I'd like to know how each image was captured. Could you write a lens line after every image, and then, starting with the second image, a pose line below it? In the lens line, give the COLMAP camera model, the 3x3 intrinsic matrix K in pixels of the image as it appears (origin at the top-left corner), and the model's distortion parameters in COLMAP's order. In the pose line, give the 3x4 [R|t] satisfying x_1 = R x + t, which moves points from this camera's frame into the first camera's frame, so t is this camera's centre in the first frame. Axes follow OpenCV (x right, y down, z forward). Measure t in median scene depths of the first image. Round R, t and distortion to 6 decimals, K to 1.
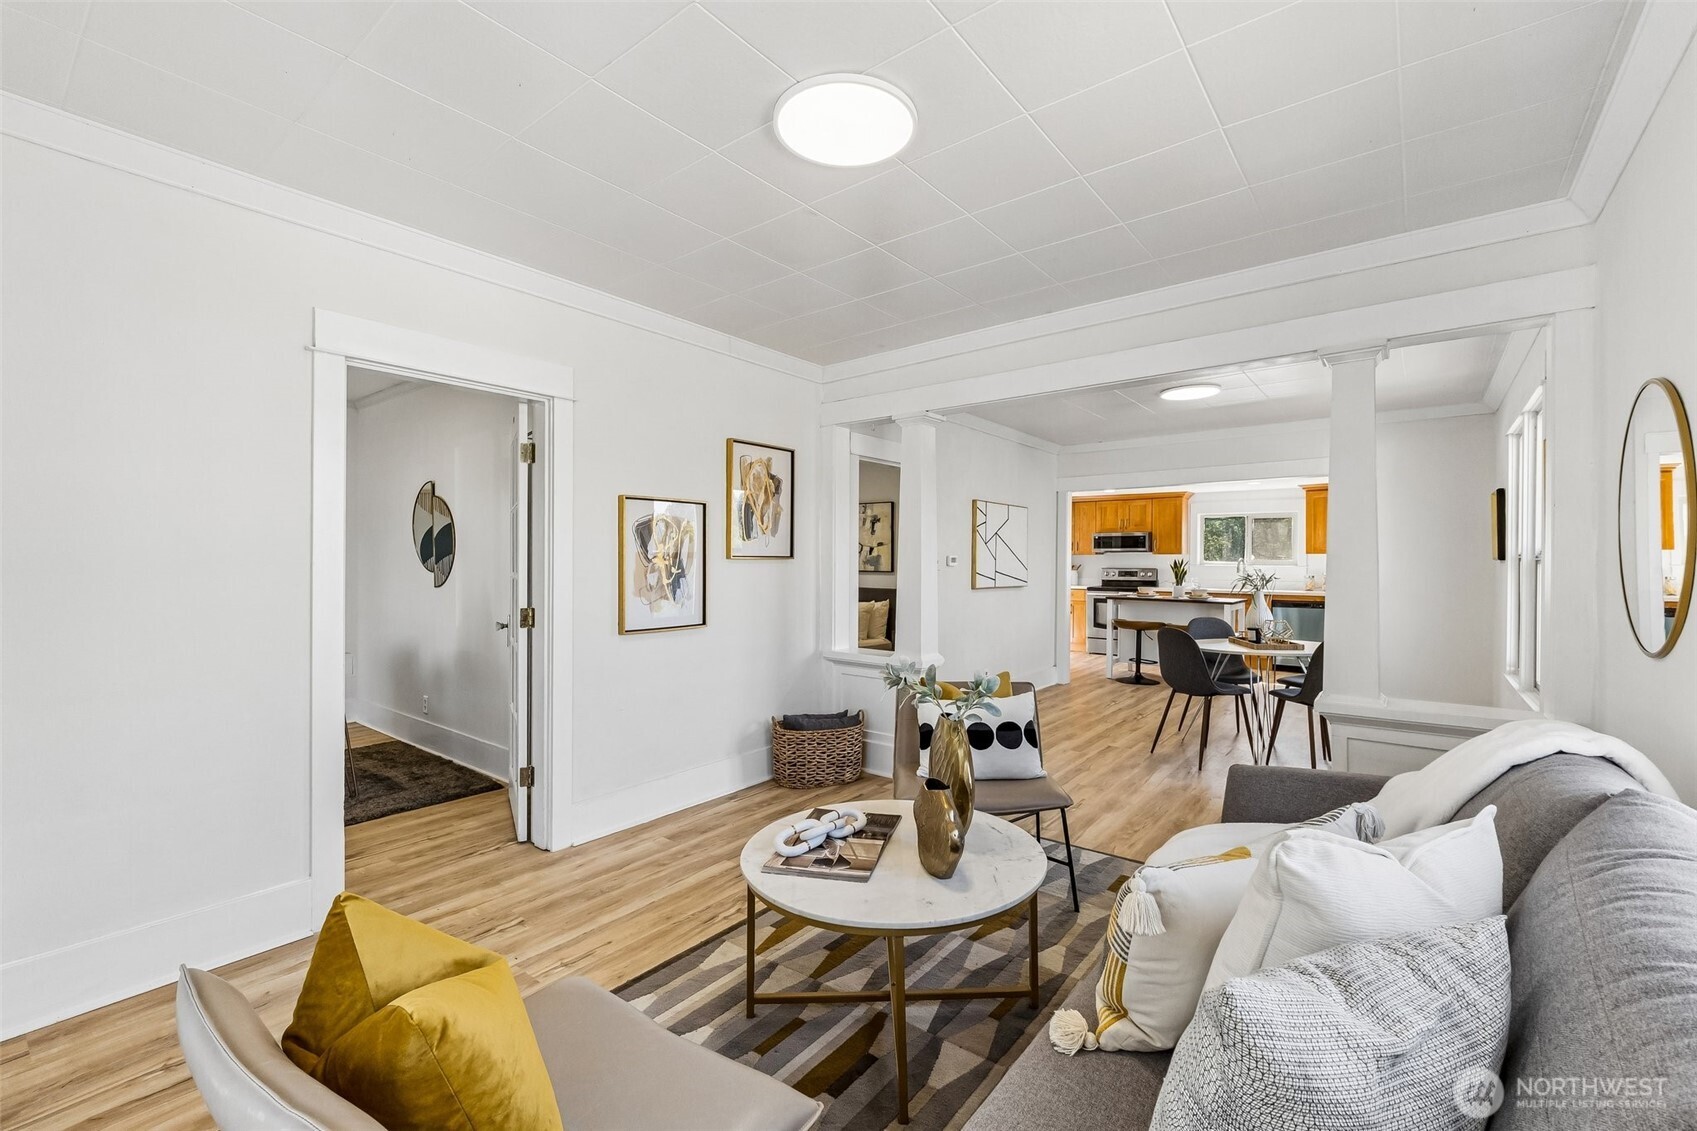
lens RADIAL K [[716.1, 0, 858.8], [0, 716.1, 558.8], [0, 0, 1]] dist [0.001568, -0.000242]
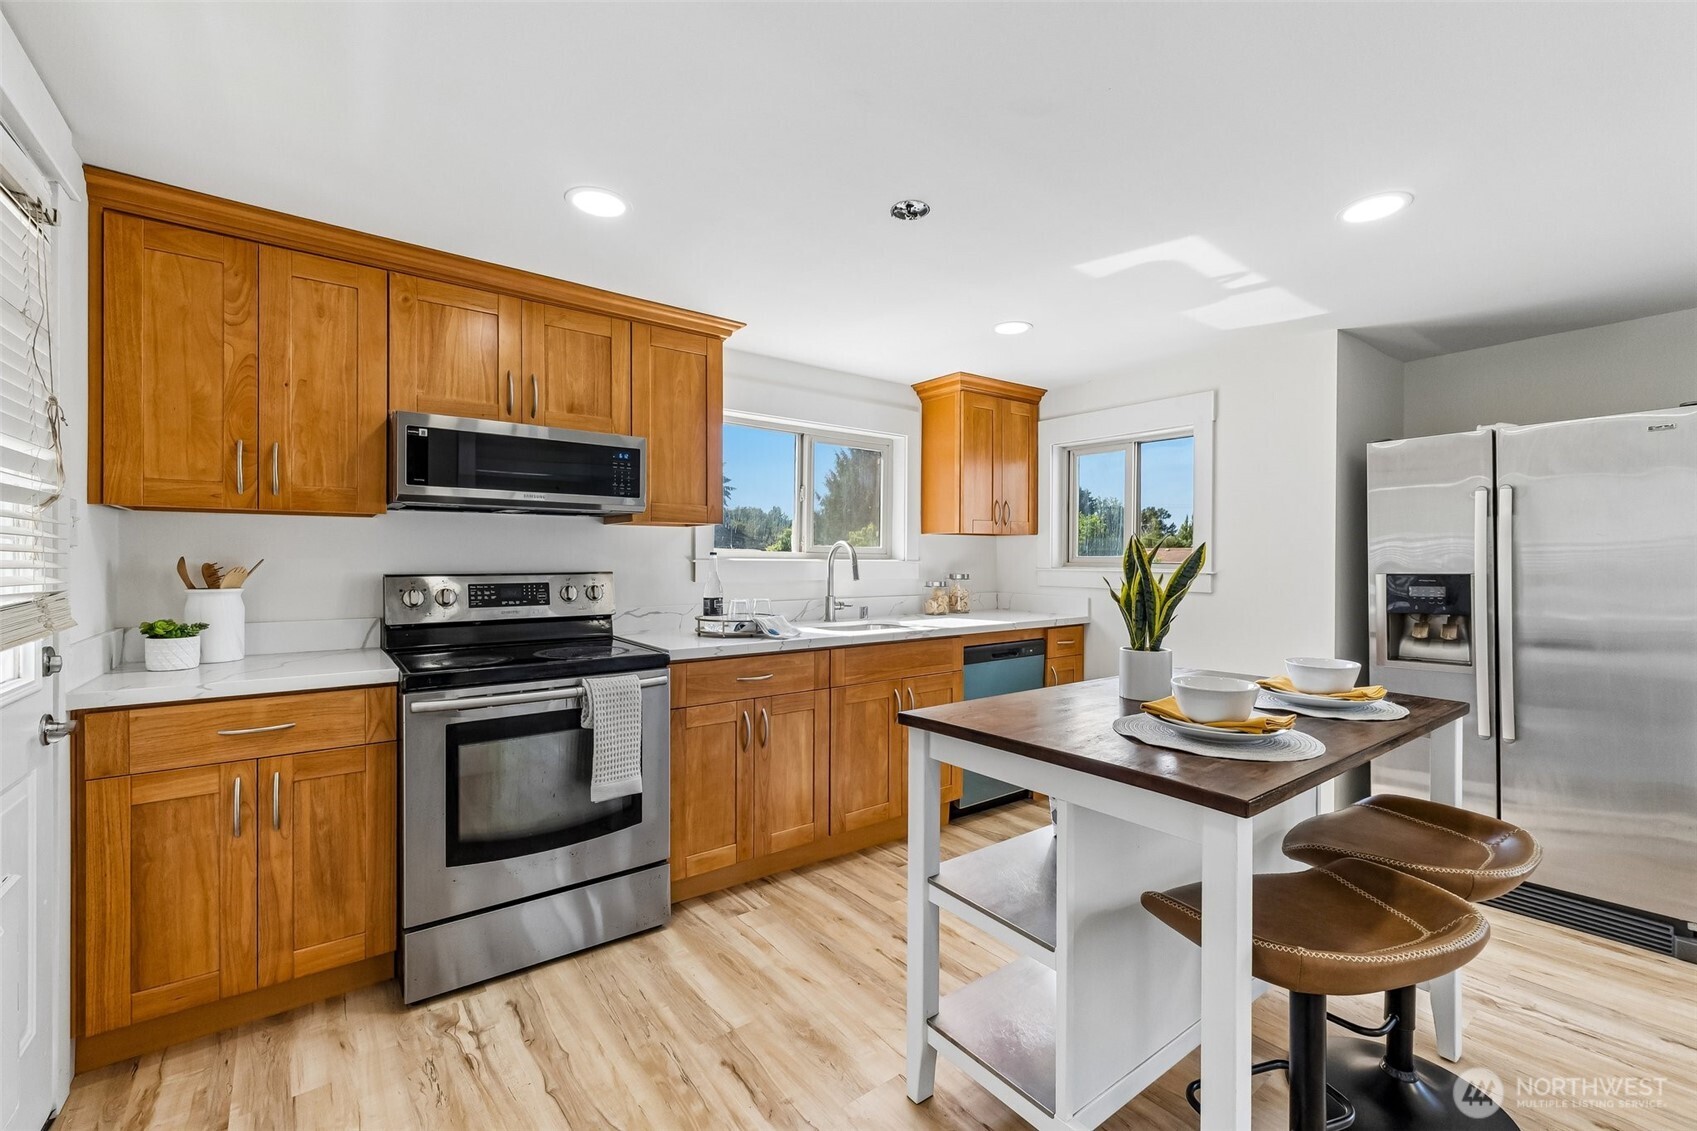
lens RADIAL K [[716.1, 0, 858.8], [0, 716.1, 558.8], [0, 0, 1]] dist [0.001568, -0.000242]
pose [[0.242790, -0.004733, 0.970067, 0.196760], [-0.005628, 0.999964, 0.006288, 0.006962], [-0.970063, -0.006987, 0.242755, 1.033502]]
